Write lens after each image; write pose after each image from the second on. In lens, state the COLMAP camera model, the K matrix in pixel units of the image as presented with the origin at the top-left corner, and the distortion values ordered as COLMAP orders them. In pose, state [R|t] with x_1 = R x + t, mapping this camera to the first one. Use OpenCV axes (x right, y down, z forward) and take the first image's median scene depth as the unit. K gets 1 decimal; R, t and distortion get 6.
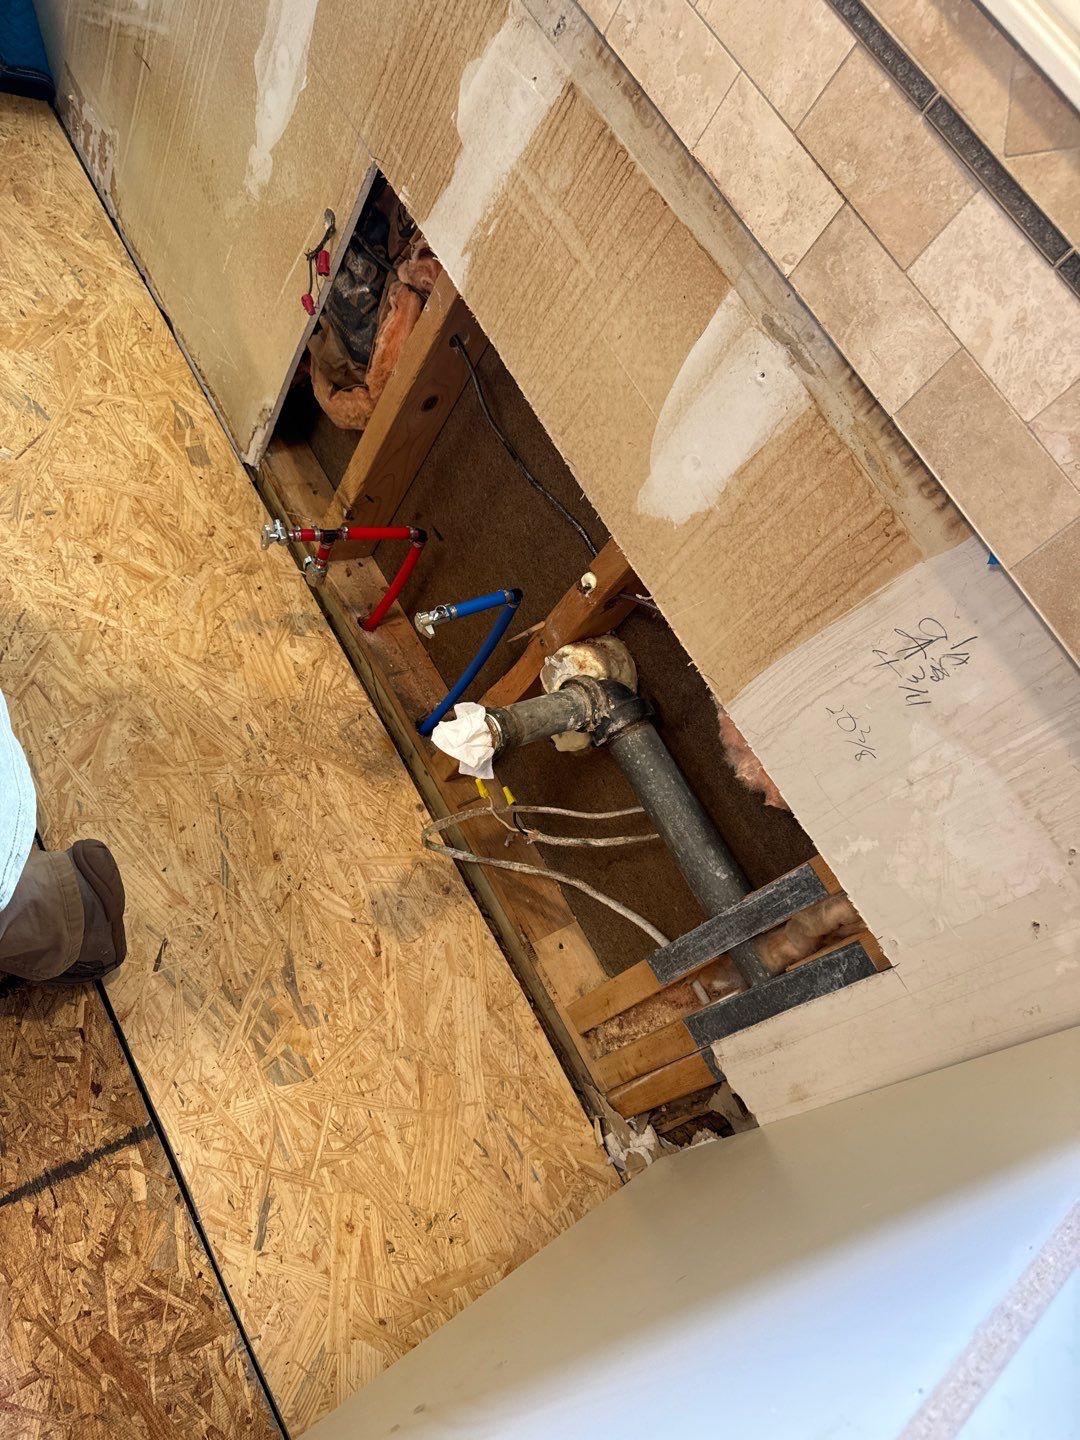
lens RADIAL K [[1006.0, 0, 540.0], [0, 1006.0, 720.0], [0, 0, 1]] dist [0.057156, -0.083822]
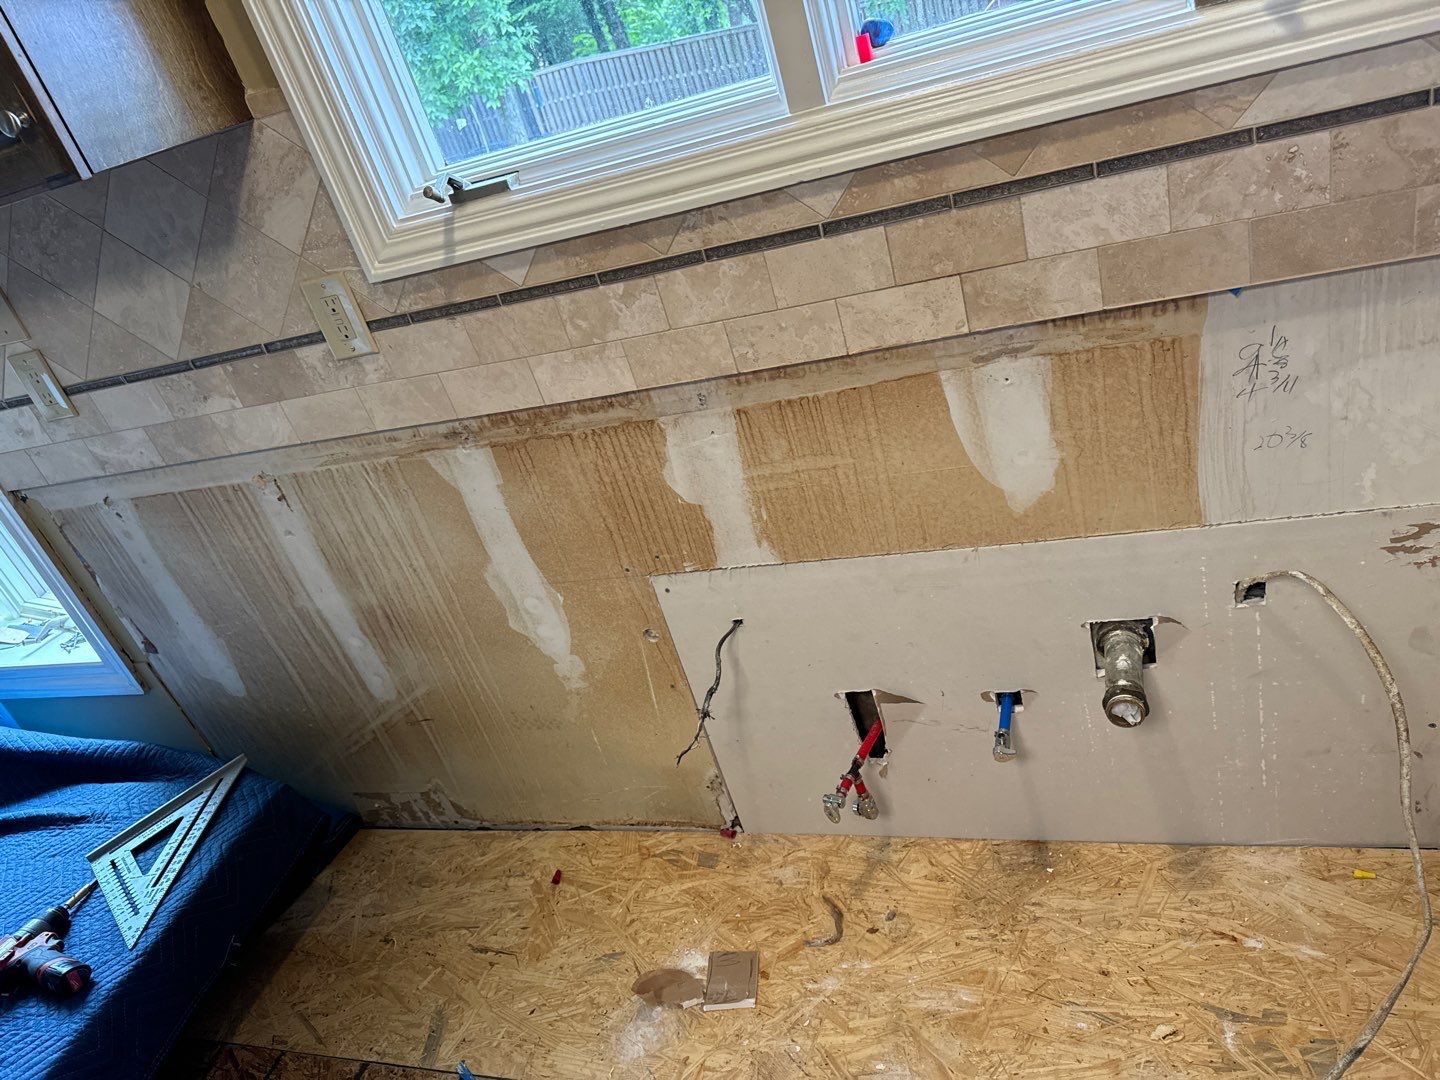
lens RADIAL K [[1006.0, 0, 720.0], [0, 1006.0, 540.0], [0, 0, 1]] dist [0.057156, -0.083822]
pose [[0.520600, -0.833851, 0.183488, -0.343353], [0.841056, 0.463853, -0.278324, -0.143894], [0.146969, 0.299220, 0.942798, -0.252095]]
